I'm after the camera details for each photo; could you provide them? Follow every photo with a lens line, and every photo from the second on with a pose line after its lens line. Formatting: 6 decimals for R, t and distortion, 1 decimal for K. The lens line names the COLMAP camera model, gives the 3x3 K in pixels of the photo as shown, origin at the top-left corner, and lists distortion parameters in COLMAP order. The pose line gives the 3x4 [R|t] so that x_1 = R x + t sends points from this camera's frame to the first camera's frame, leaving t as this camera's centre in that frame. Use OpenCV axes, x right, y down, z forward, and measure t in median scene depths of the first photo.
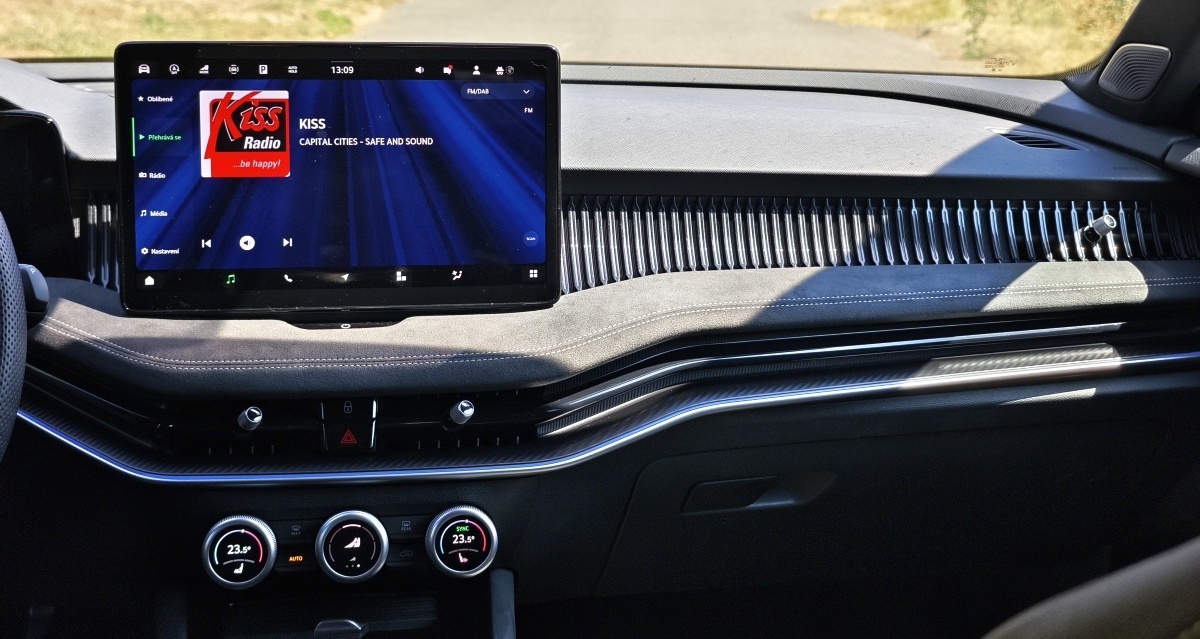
lens RADIAL K [[1772.4, 0, 672.2], [0, 1772.4, 242.4], [0, 0, 1]] dist [0.041636, 0.000000]
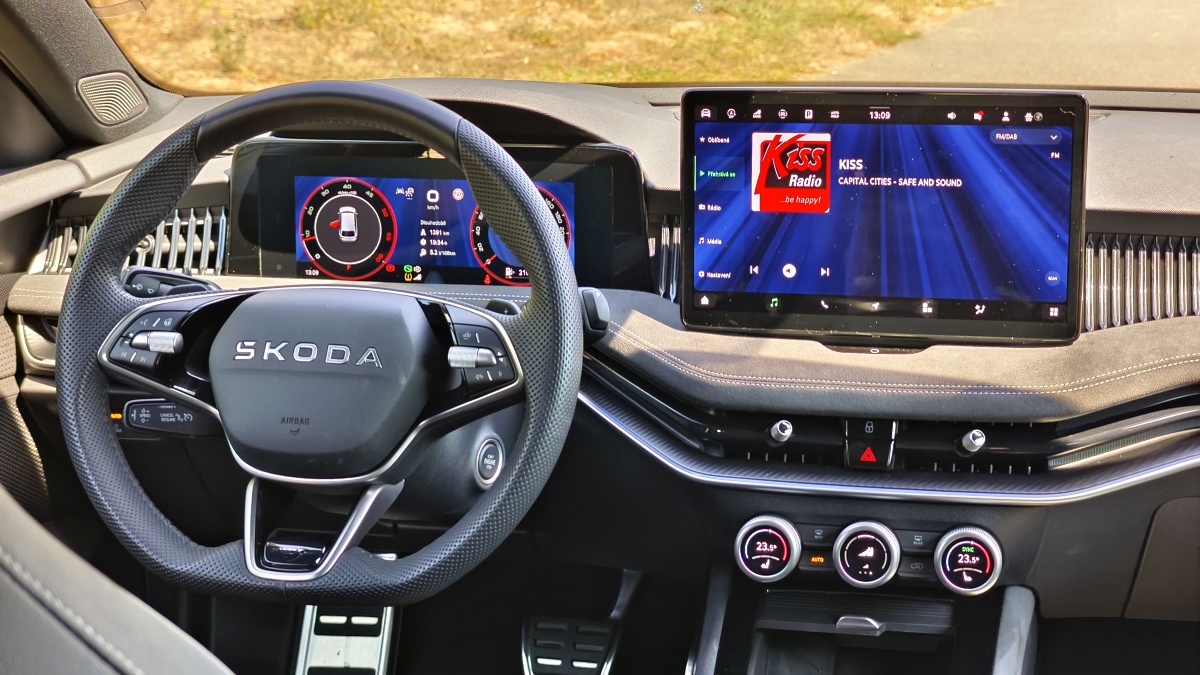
lens RADIAL K [[1789.3, 0, 663.9], [0, 1789.3, 283.5], [0, 0, 1]] dist [0.039080, 0.000000]
pose [[0.928144, 0.053325, -0.368382, 0.098471], [-0.034698, 0.997770, 0.057010, -0.052459], [0.370601, -0.040131, 0.927925, -0.061875]]
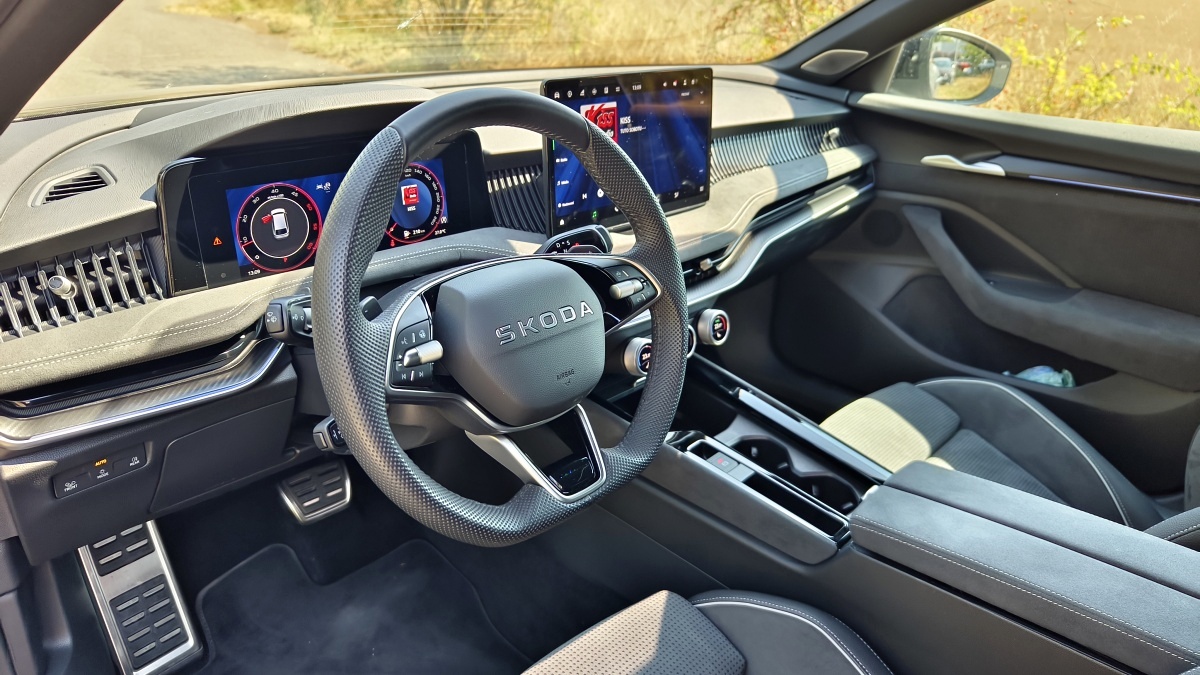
lens RADIAL K [[825.2, 0, 597.9], [0, 825.2, 334.5], [0, 0, 1]] dist [-0.002011, -0.025653]
pose [[0.823549, -0.219478, 0.523065, -0.701181], [0.079572, 0.957695, 0.276564, -0.091487], [-0.561637, -0.186143, 0.806173, 0.310464]]
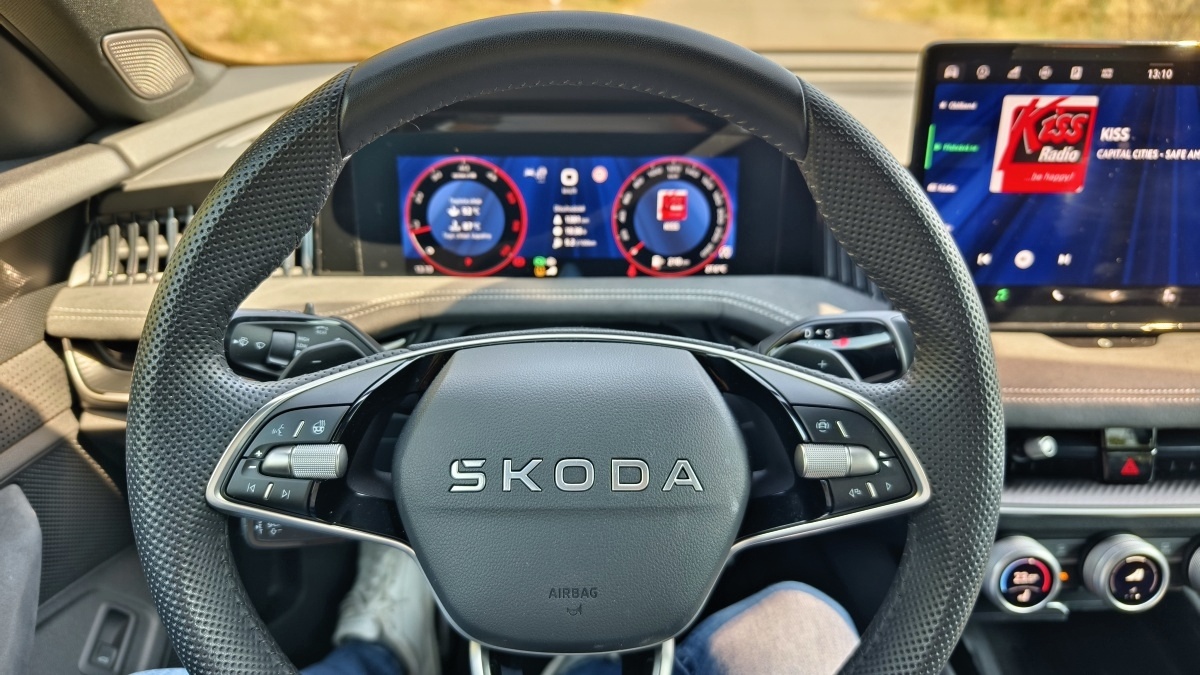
lens RADIAL K [[825.2, 0, 602.6], [0, 825.2, 333.5], [0, 0, 1]] dist [-0.002011, -0.025653]
pose [[0.986421, 0.053961, -0.155117, -0.392585], [-0.015775, 0.971246, 0.237555, -0.063043], [0.163476, -0.231882, 0.958909, 0.522215]]
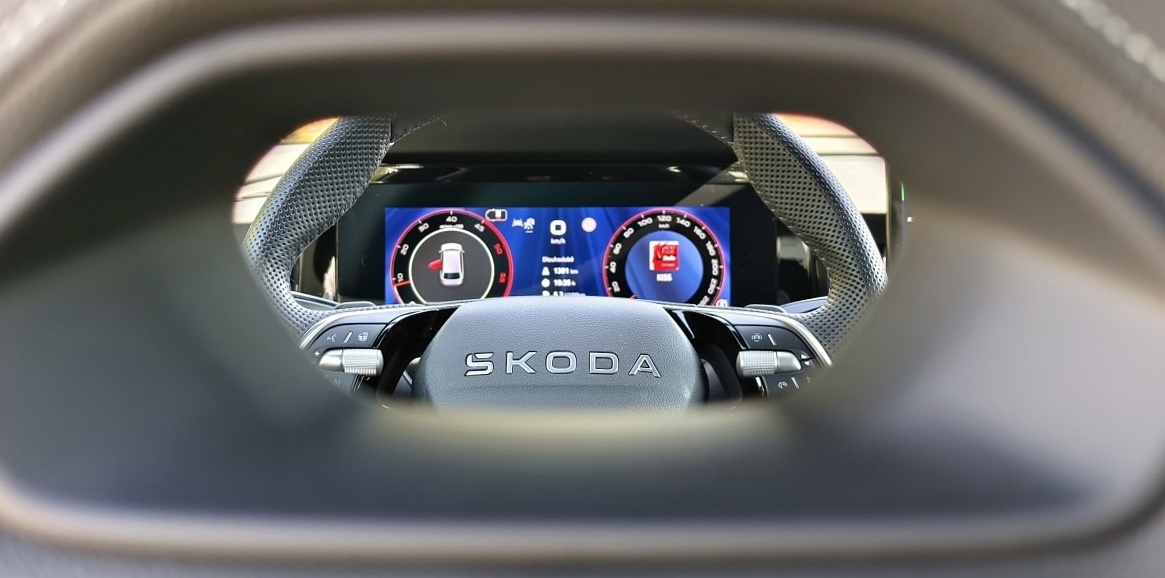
lens RADIAL K [[1773.0, 0, 594.7], [0, 1773.0, 285.3], [0, 0, 1]] dist [0.326406, 0.000000]
pose [[0.983152, -0.007714, -0.182627, -0.286054], [-0.007032, 0.996774, -0.079957, 0.075809], [0.182655, 0.079894, 0.979926, 0.015760]]
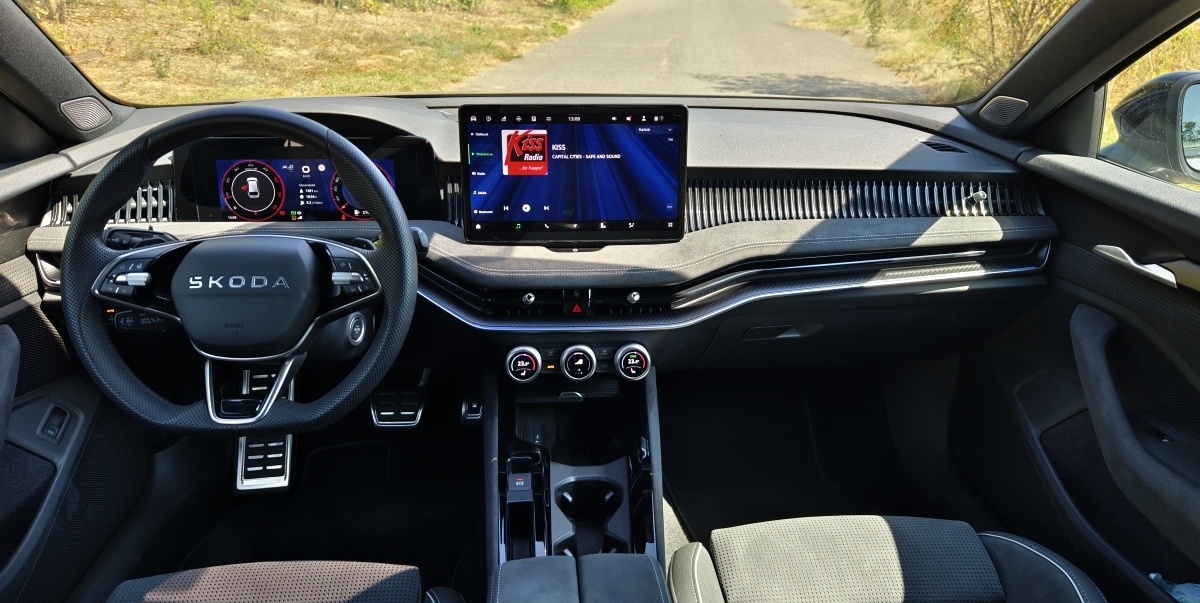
lens RADIAL K [[812.5, 0, 605.5], [0, 812.5, 262.5], [0, 0, 1]] dist [0.032193, -0.044234]
pose [[0.991530, 0.031684, -0.125953, -0.037449], [-0.010778, 0.986516, 0.163311, -0.087474], [0.129429, -0.160571, 0.978501, 0.125078]]
